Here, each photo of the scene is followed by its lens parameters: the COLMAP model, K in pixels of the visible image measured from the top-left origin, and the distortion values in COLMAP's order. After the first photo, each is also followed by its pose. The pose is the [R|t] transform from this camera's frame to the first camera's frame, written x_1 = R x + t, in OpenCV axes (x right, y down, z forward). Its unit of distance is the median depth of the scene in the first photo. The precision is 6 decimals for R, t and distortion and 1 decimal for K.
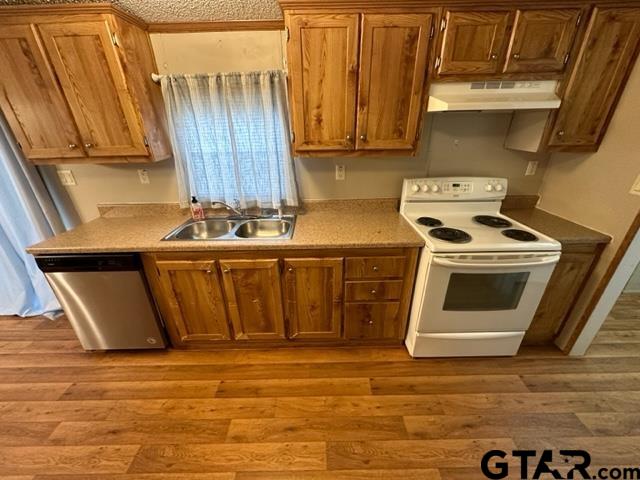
lens RADIAL K [[253.9, 0, 320.0], [0, 253.9, 240.0], [0, 0, 1]] dist [-0.000709, -0.000002]
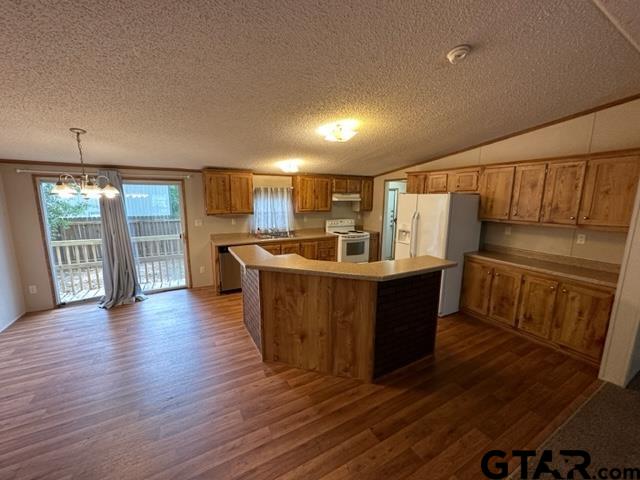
lens RADIAL K [[253.9, 0, 320.0], [0, 253.9, 240.0], [0, 0, 1]] dist [-0.000709, -0.000002]
pose [[0.878779, -0.054462, 0.474111, -1.414303], [0.180246, 0.957760, -0.224072, 0.776823], [-0.441881, 0.282366, 0.851476, -1.767105]]
